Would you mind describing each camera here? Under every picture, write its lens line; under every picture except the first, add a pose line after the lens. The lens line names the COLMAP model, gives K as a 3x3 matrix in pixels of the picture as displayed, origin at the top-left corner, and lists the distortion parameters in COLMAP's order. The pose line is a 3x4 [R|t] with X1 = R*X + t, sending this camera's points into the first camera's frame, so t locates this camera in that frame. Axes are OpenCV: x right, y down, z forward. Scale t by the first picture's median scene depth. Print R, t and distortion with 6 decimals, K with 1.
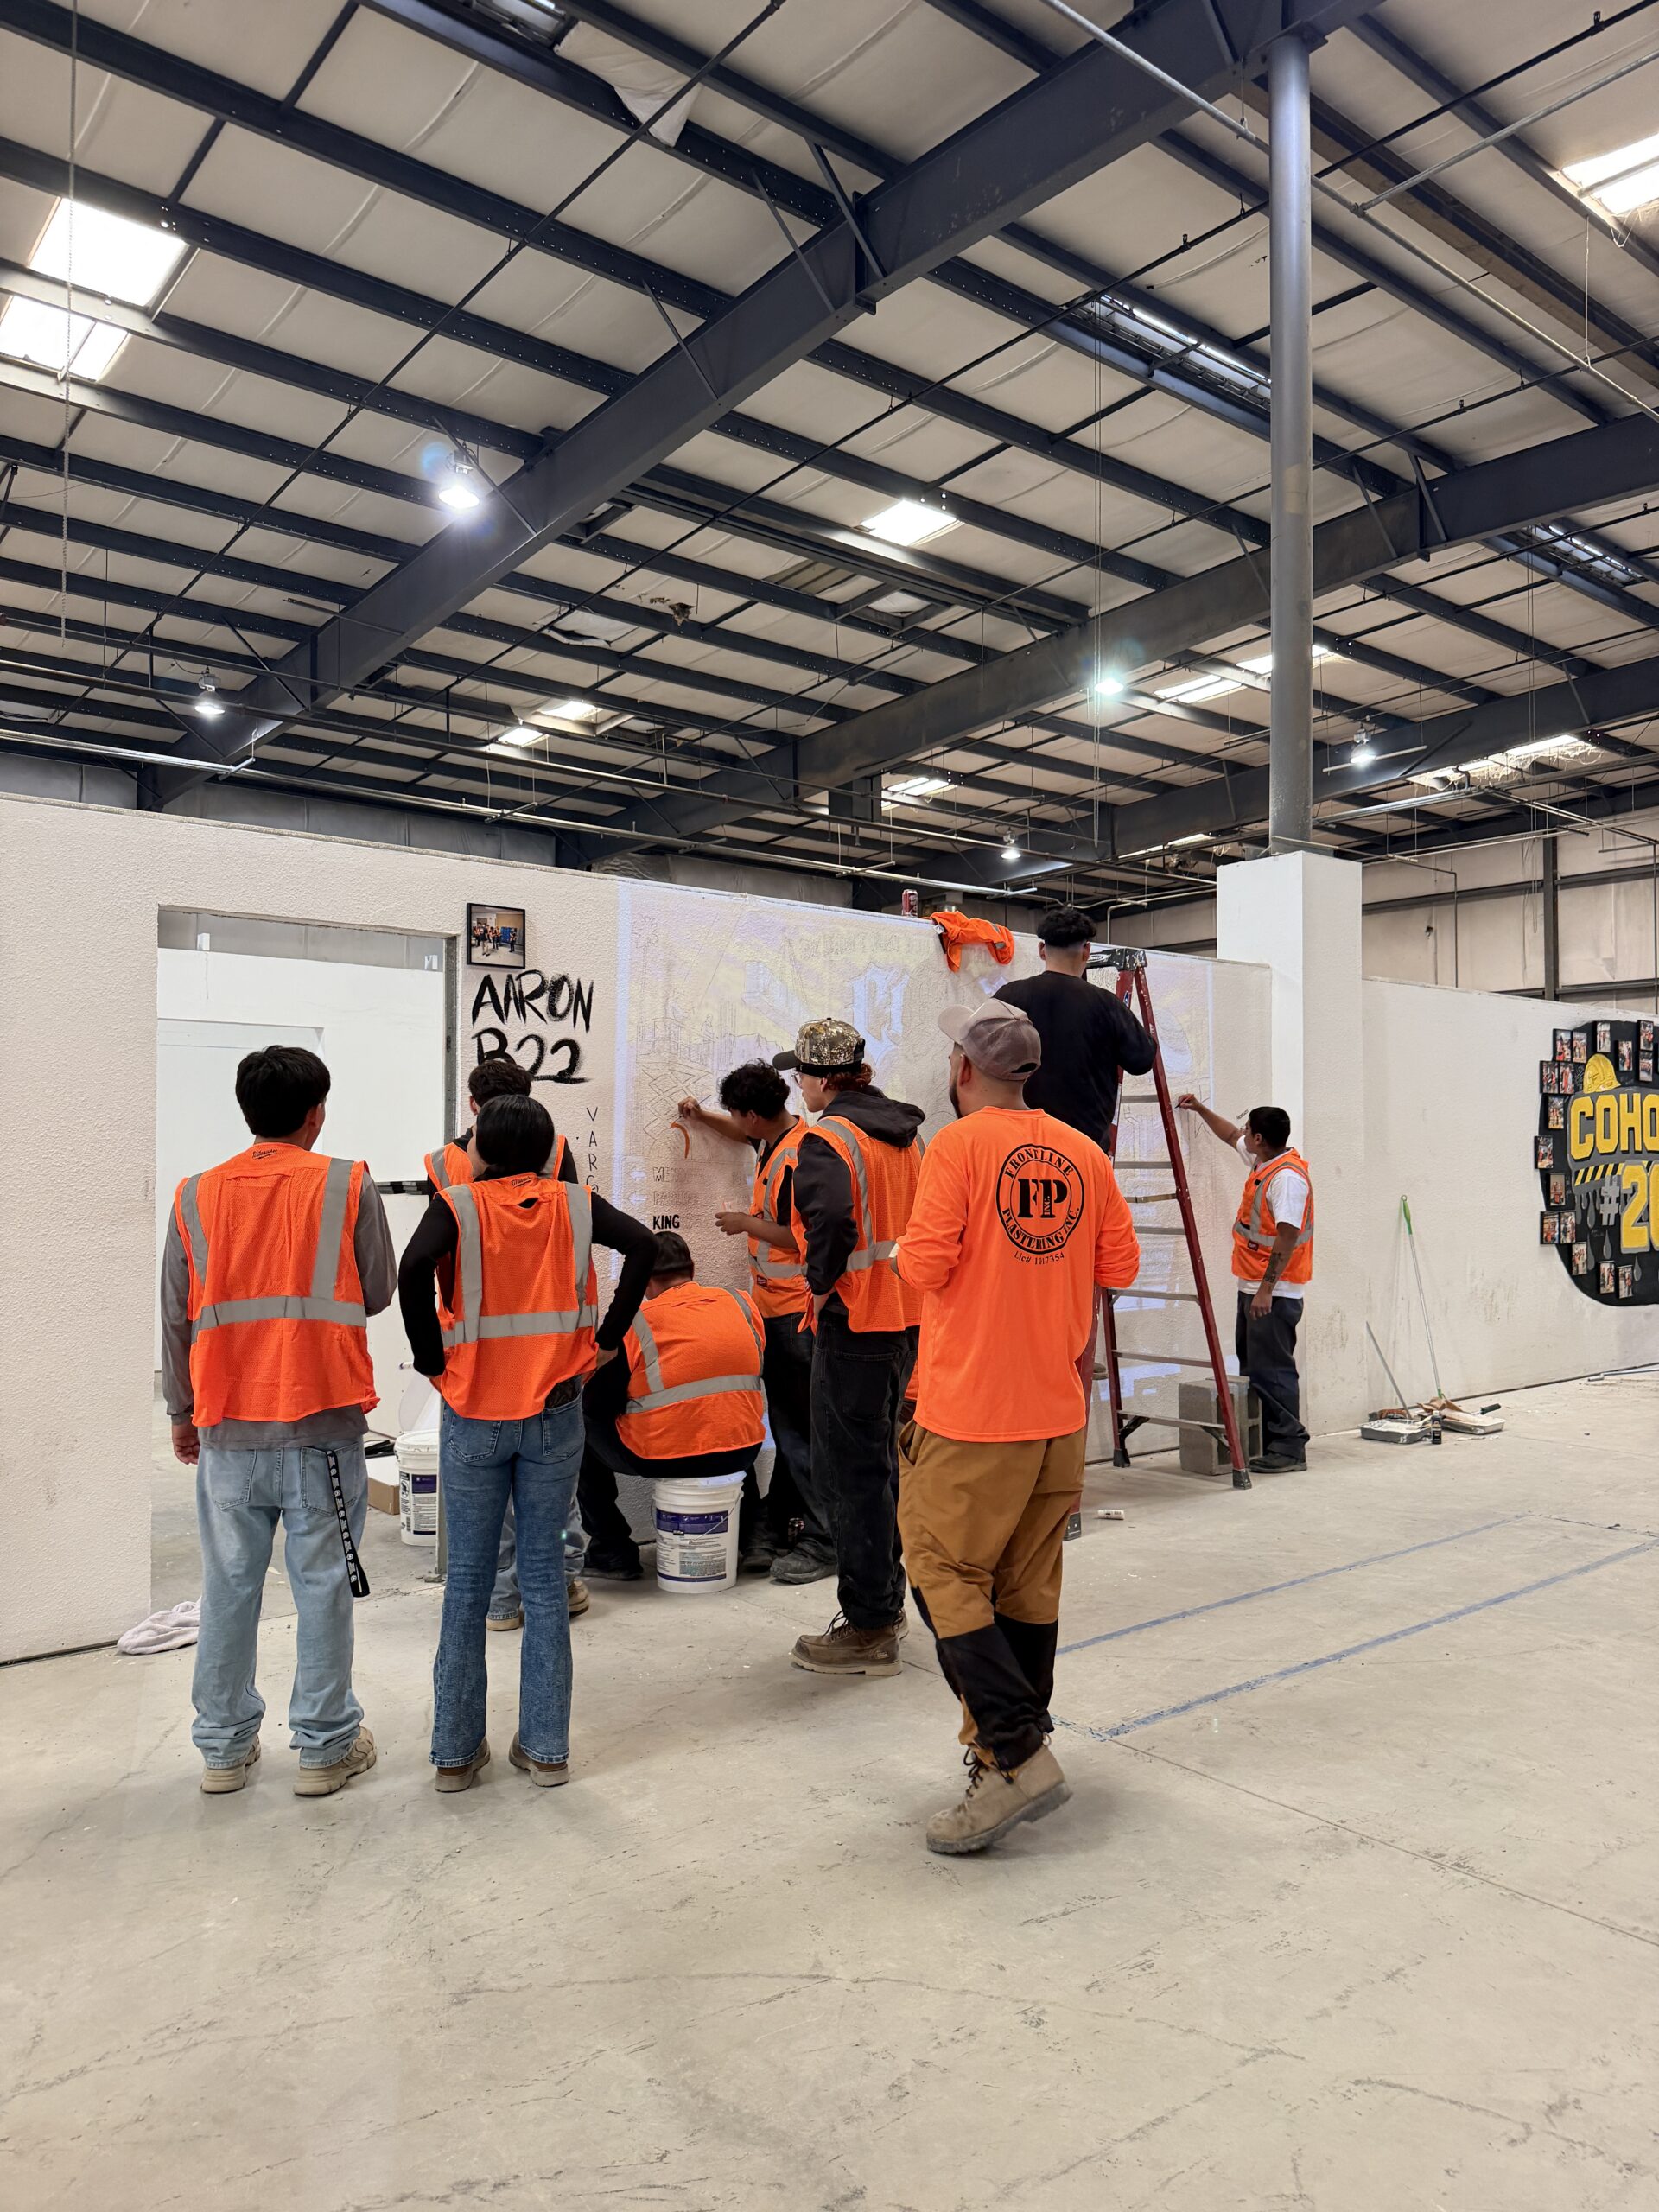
lens RADIAL K [[1555.6, 0, 854.5], [0, 1555.6, 1093.0], [0, 0, 1]] dist [0.034774, -0.041705]
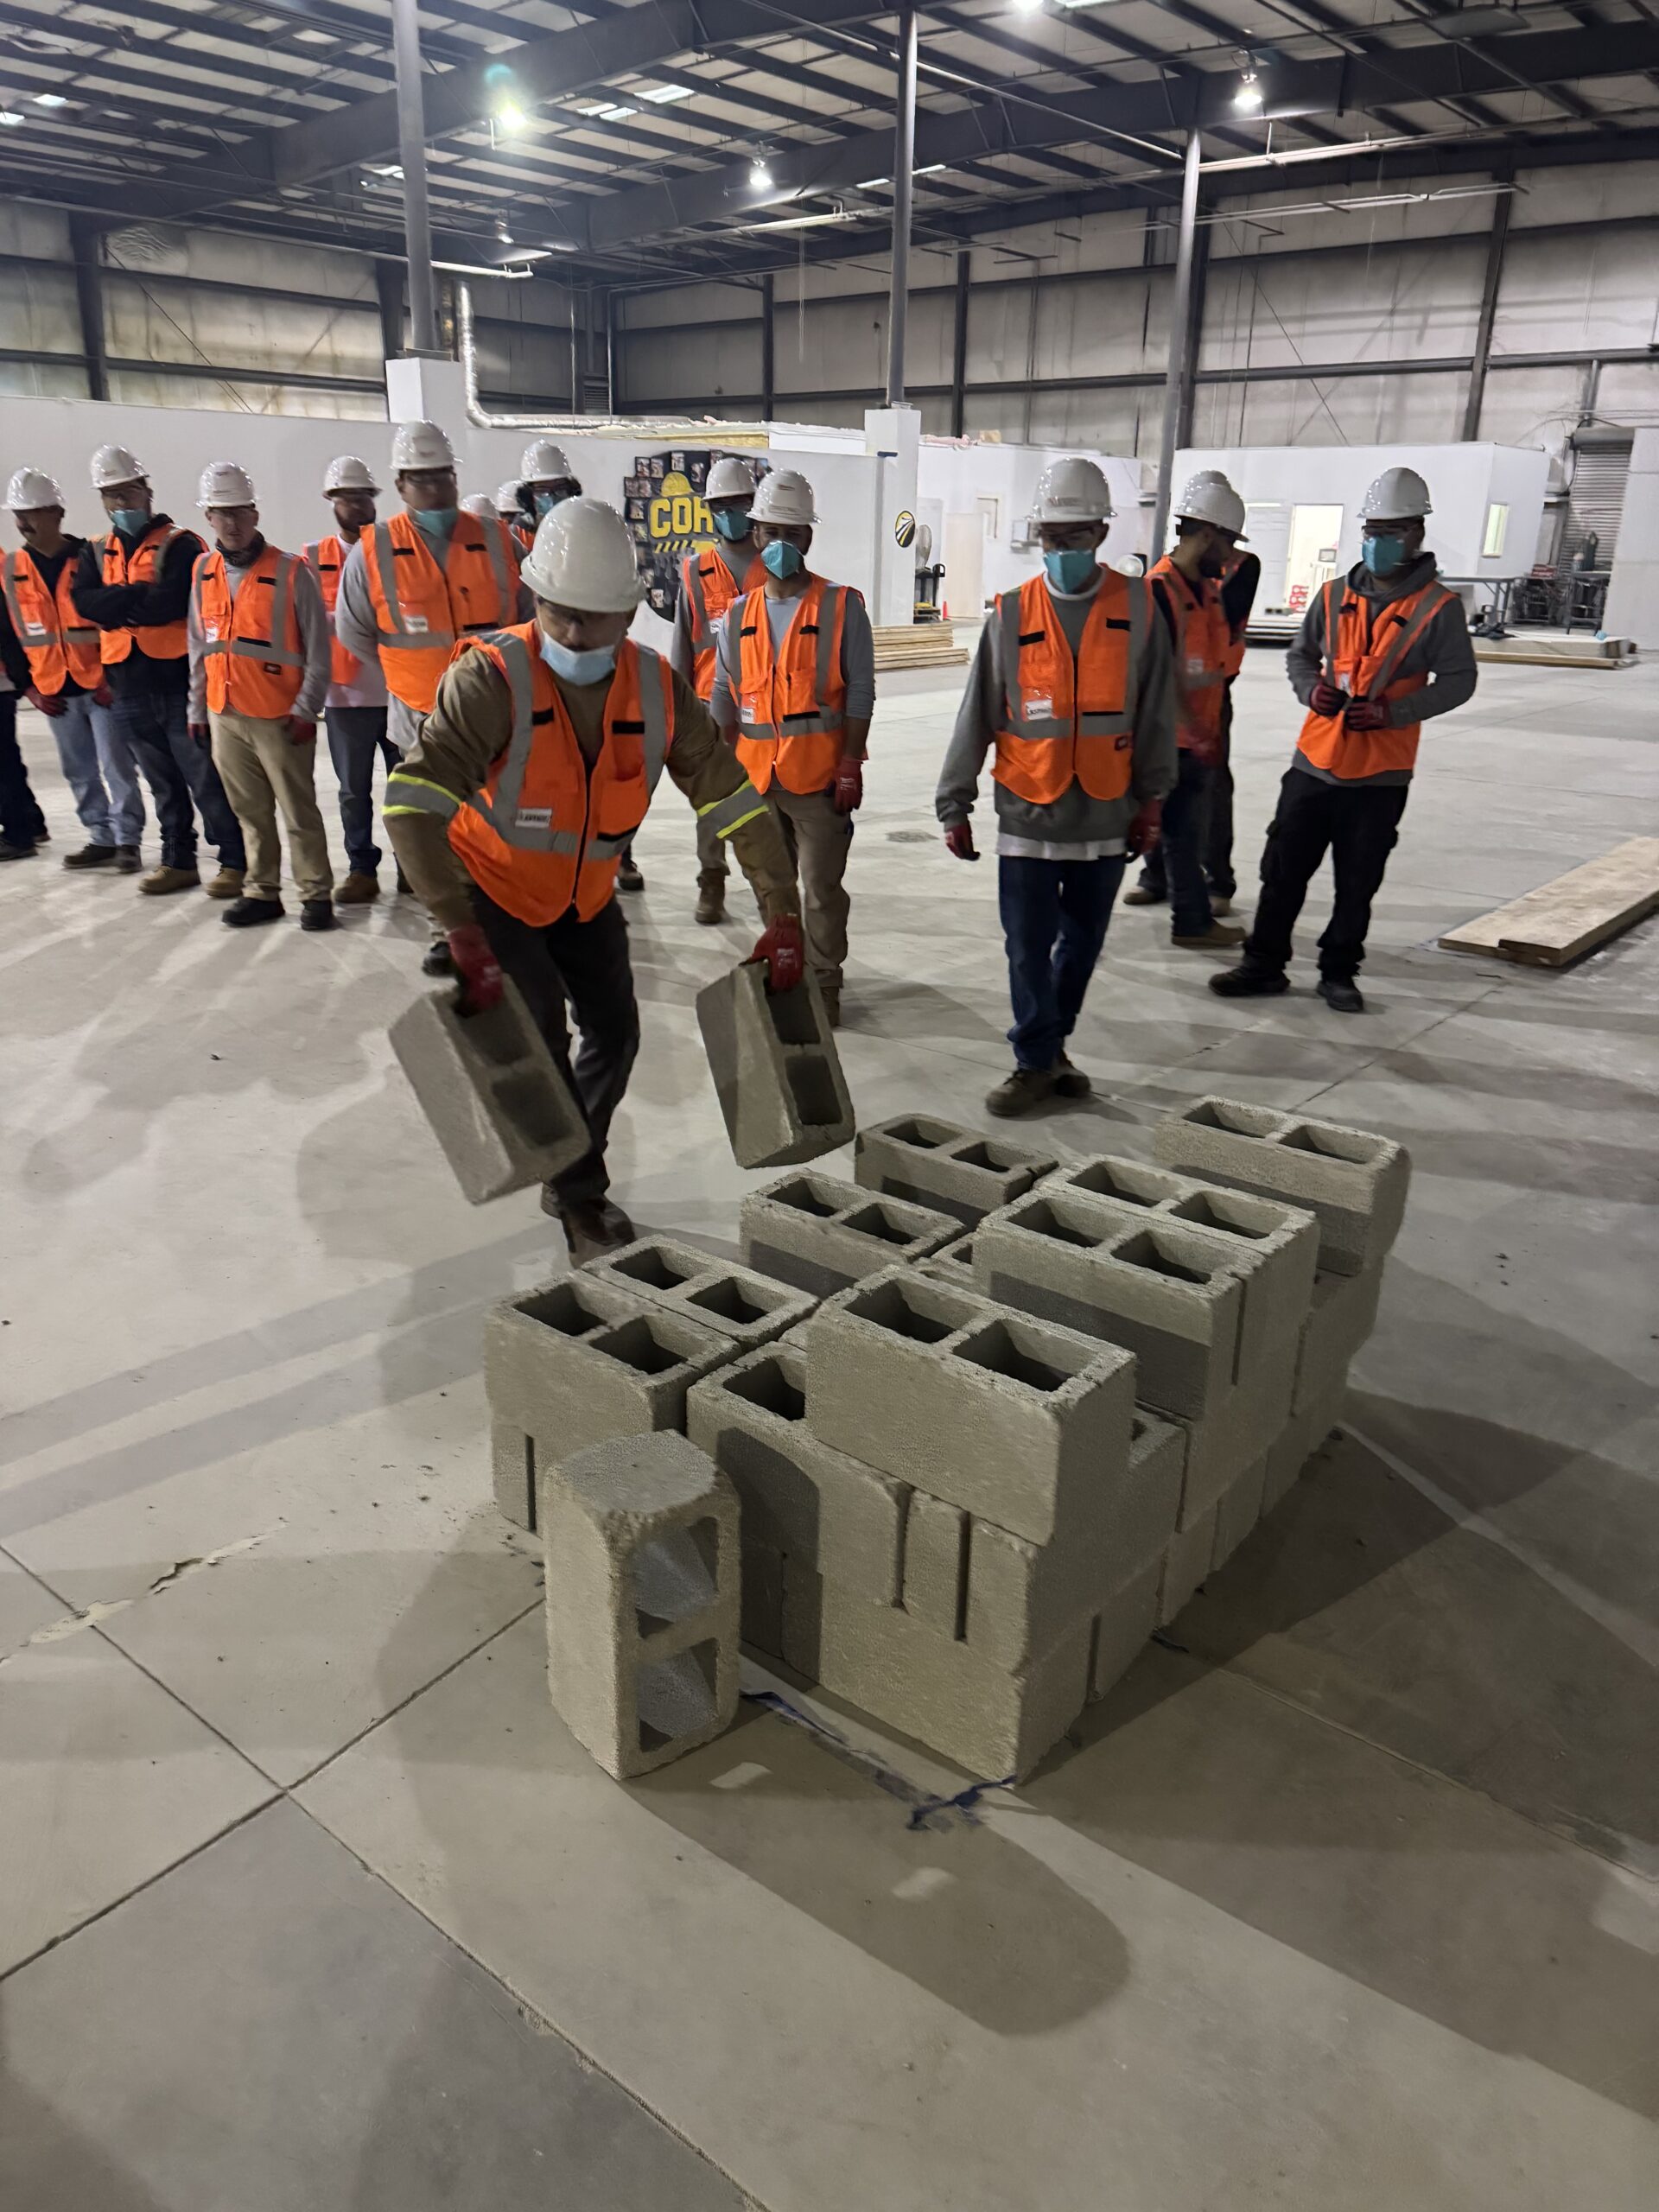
lens RADIAL K [[1559.9, 0, 815.4], [0, 1559.9, 1067.5], [0, 0, 1]] dist [0.027353, -0.040391]
pose [[0.985556, -0.041388, 0.164212, 0.328974], [-0.022224, 0.929679, 0.367699, -0.054018], [-0.167883, -0.366037, 0.915332, -0.846737]]
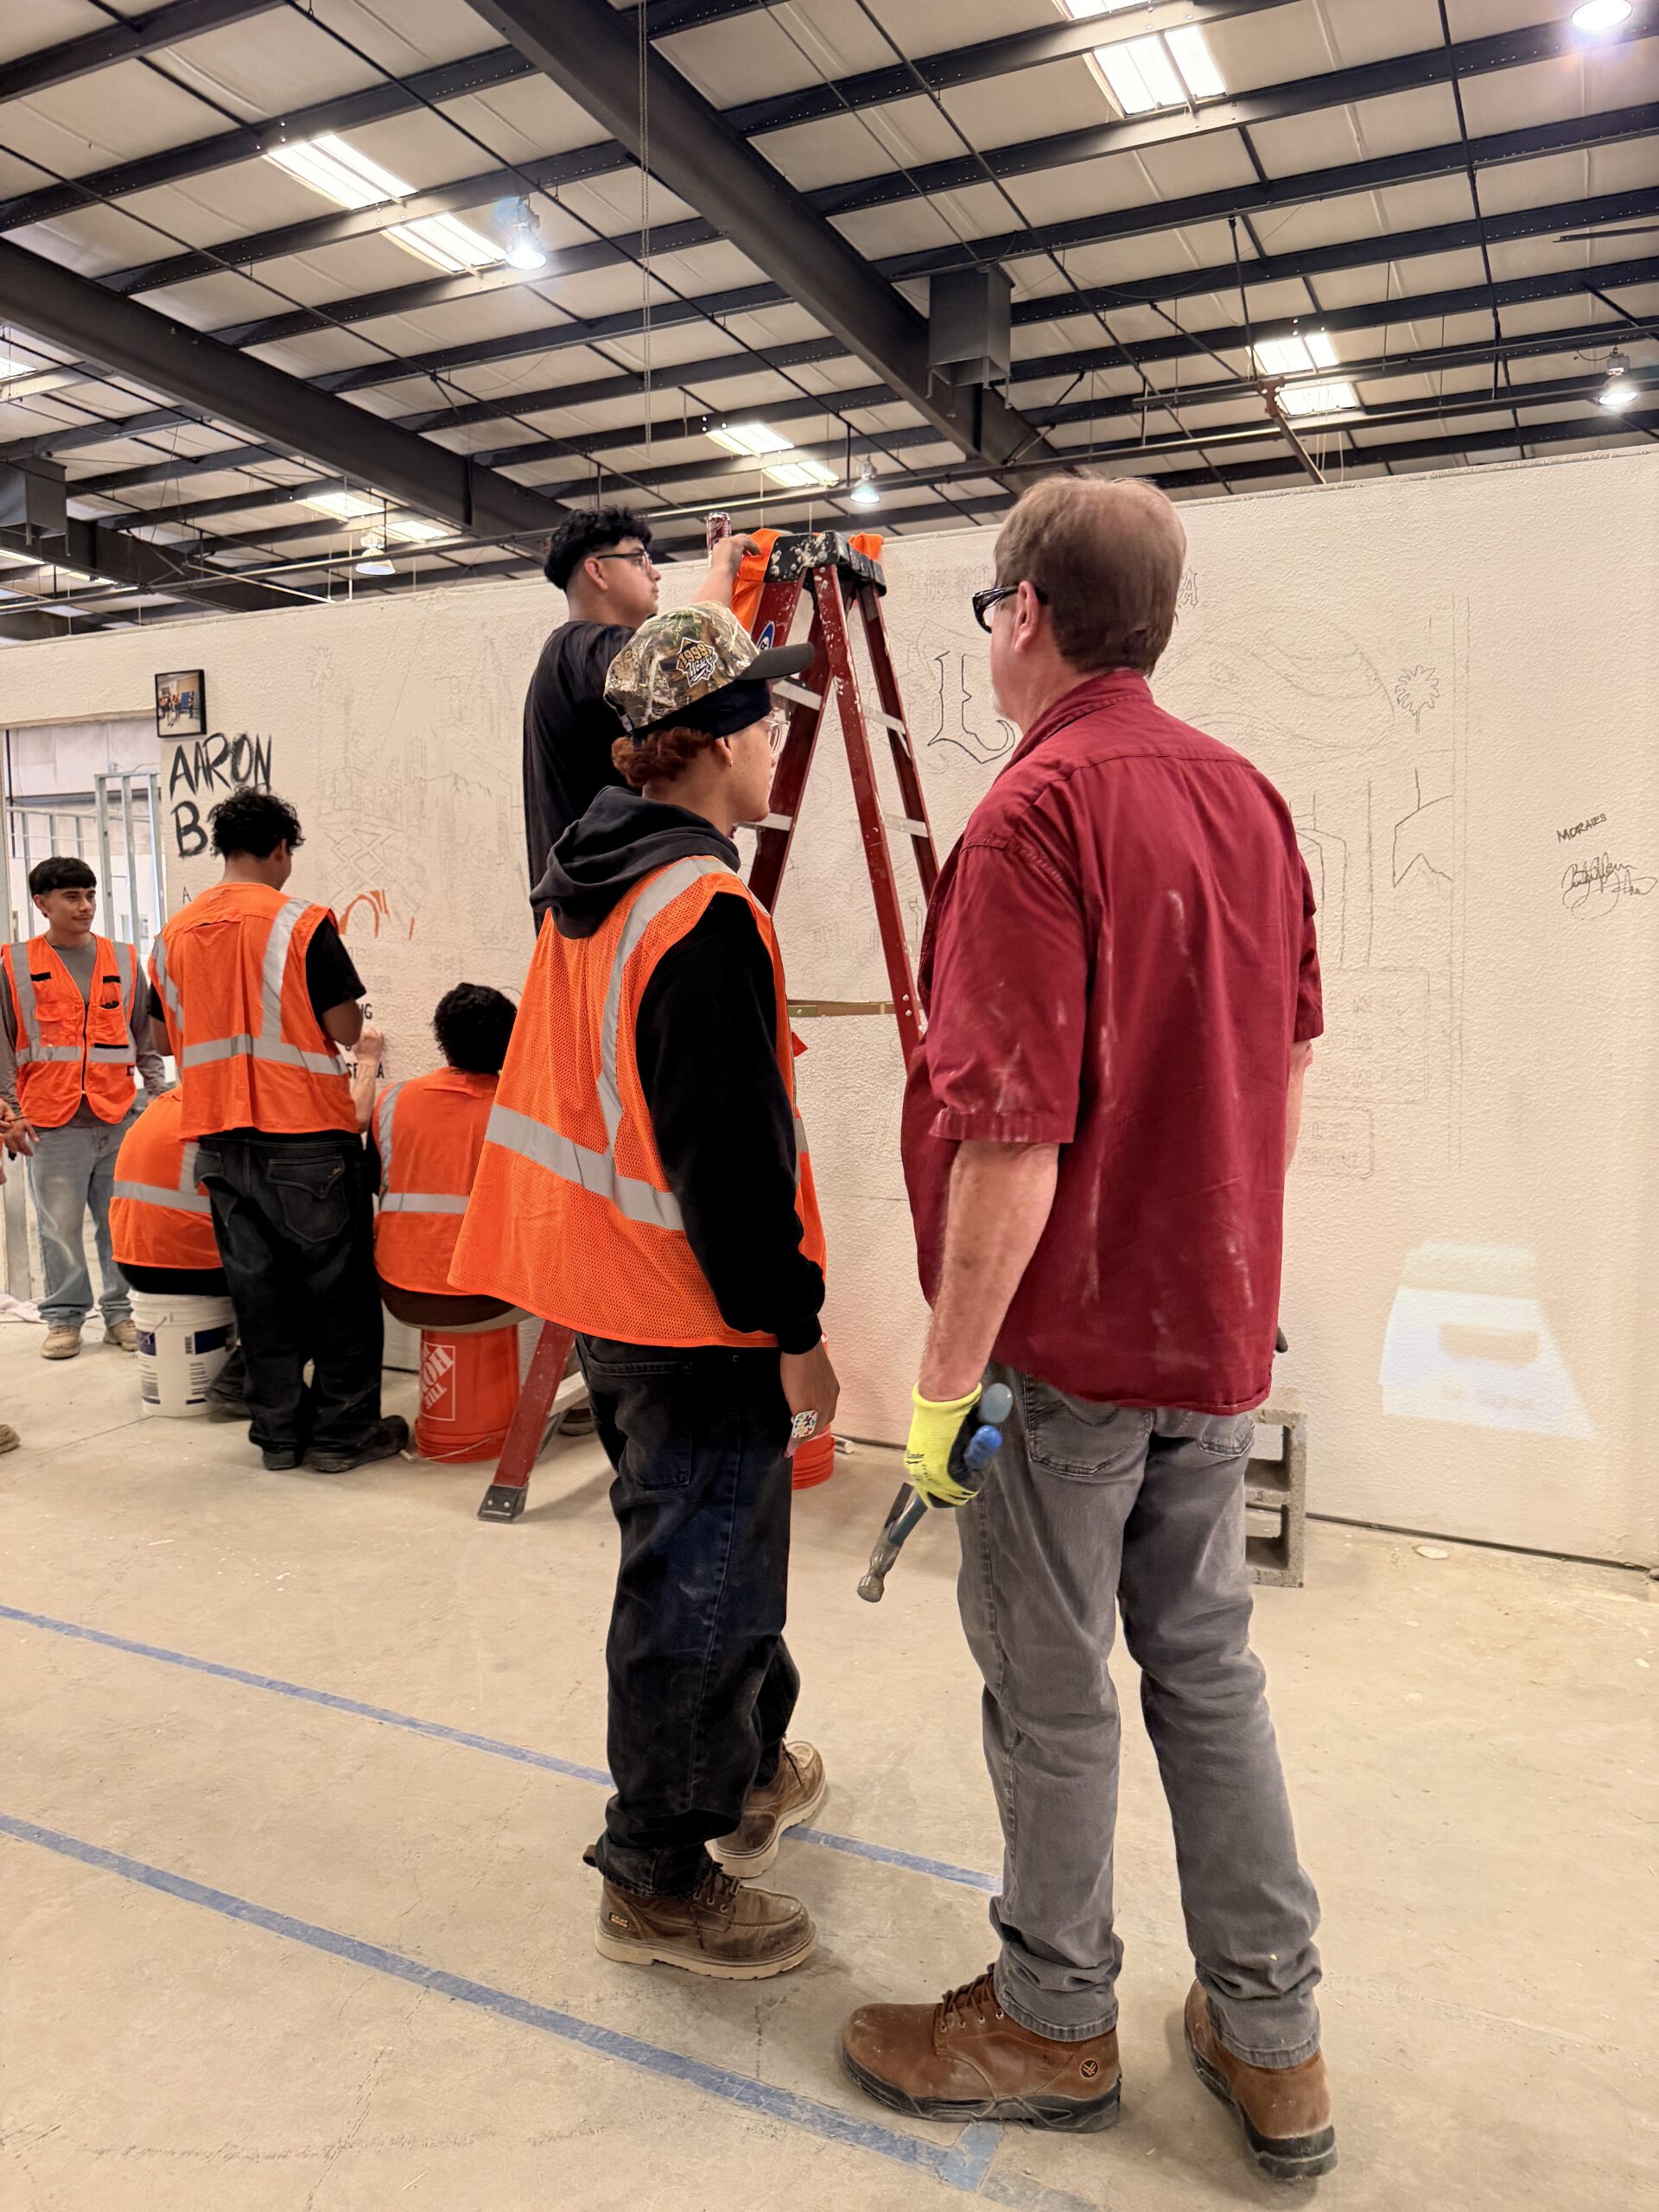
lens RADIAL K [[1555.6, 0, 853.8], [0, 1555.6, 1108.3], [0, 0, 1]] dist [0.034774, -0.041705]
pose [[0.412914, 0.097731, -0.905511, 0.440274], [0.041897, 0.991135, 0.126077, 0.022465], [0.909806, -0.089997, 0.405159, 0.499919]]
